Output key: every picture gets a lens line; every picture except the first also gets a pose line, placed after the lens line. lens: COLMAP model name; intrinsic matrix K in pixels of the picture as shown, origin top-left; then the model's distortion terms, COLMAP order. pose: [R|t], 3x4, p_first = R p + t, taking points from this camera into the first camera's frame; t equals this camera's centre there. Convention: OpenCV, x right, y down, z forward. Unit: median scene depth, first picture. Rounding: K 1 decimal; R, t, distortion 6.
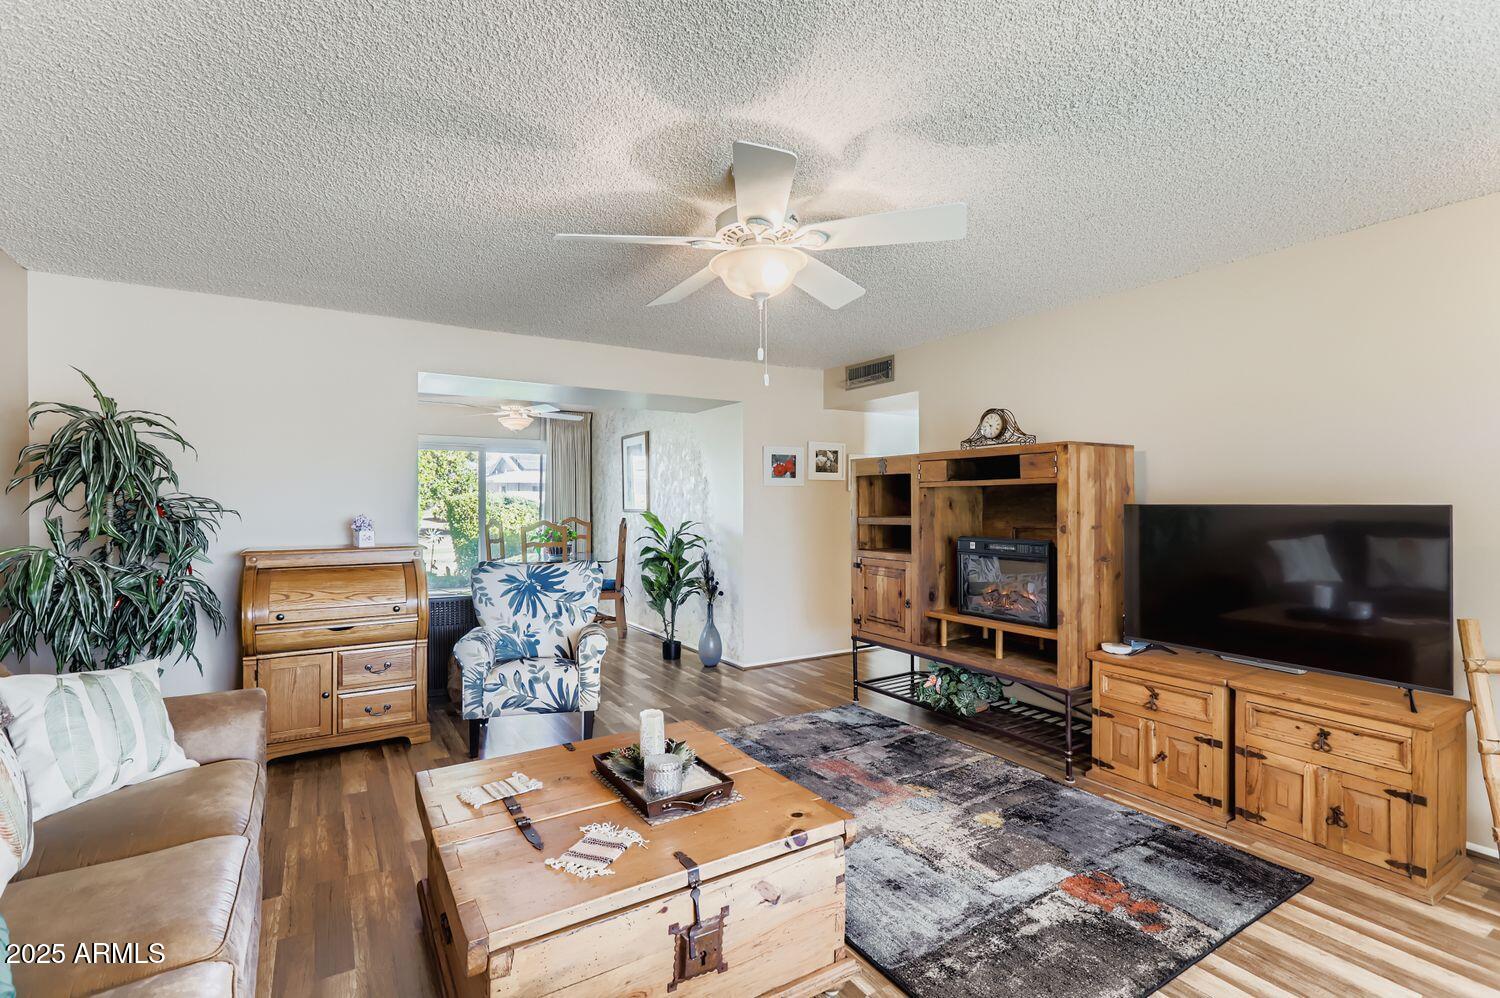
lens RADIAL K [[673.9, 0, 742.5], [0, 673.9, 500.3], [0, 0, 1]] dist [-0.006057, 0.000962]
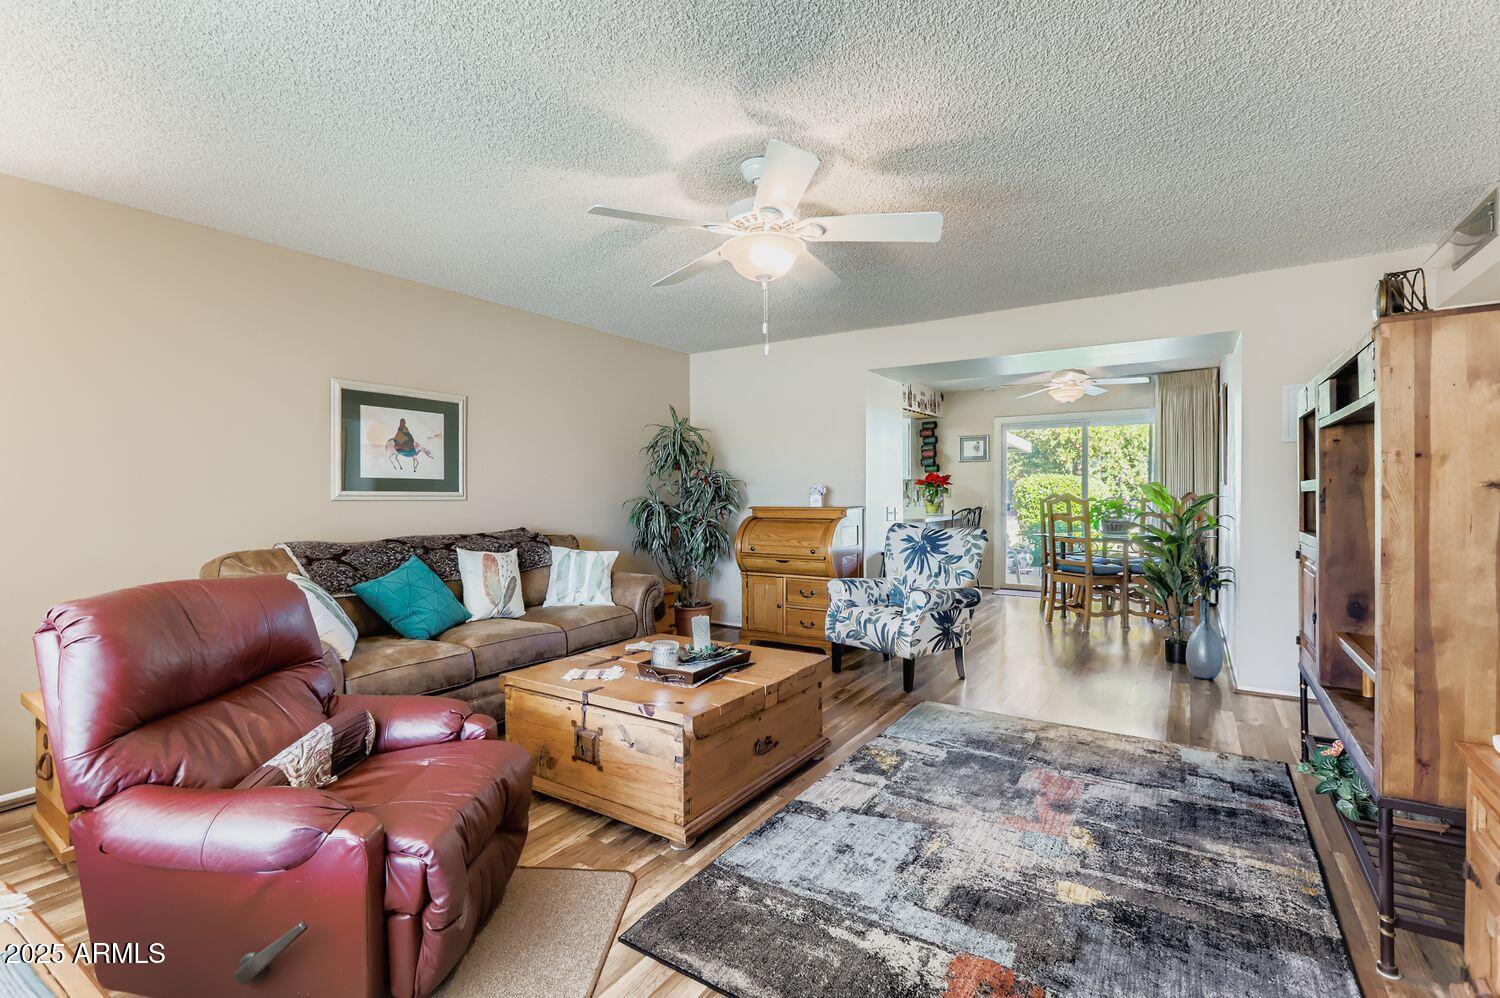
lens RADIAL K [[676.4, 0, 744.1], [0, 676.4, 497.5], [0, 0, 1]] dist [-0.013236, 0.008637]
pose [[0.424516, 0.005308, -0.905405, 0.683300], [0.009697, 0.999899, 0.010408, 0.038109], [0.905368, -0.013198, 0.424422, 0.309090]]
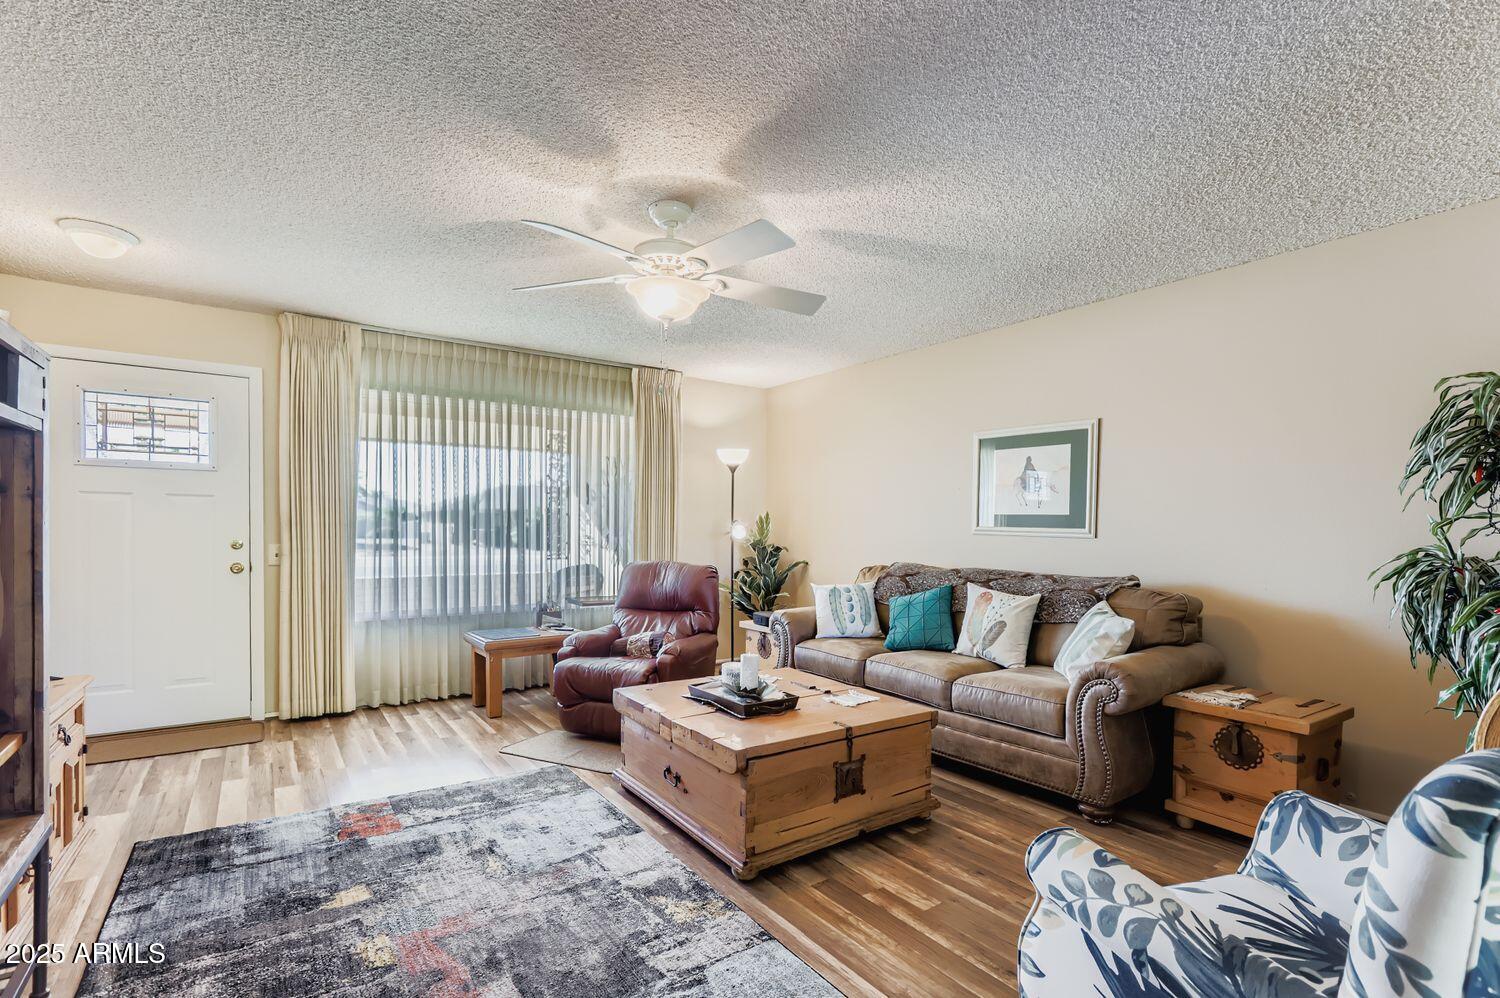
lens RADIAL K [[711.6, 0, 747.2], [0, 711.6, 552.1], [0, 0, 1]] dist [-0.000205, 0.000280]
pose [[-0.998804, -0.006710, -0.048430, -0.033995], [-0.008017, 0.999608, 0.026843, 0.046665], [0.048231, 0.027199, -0.998466, 1.450146]]
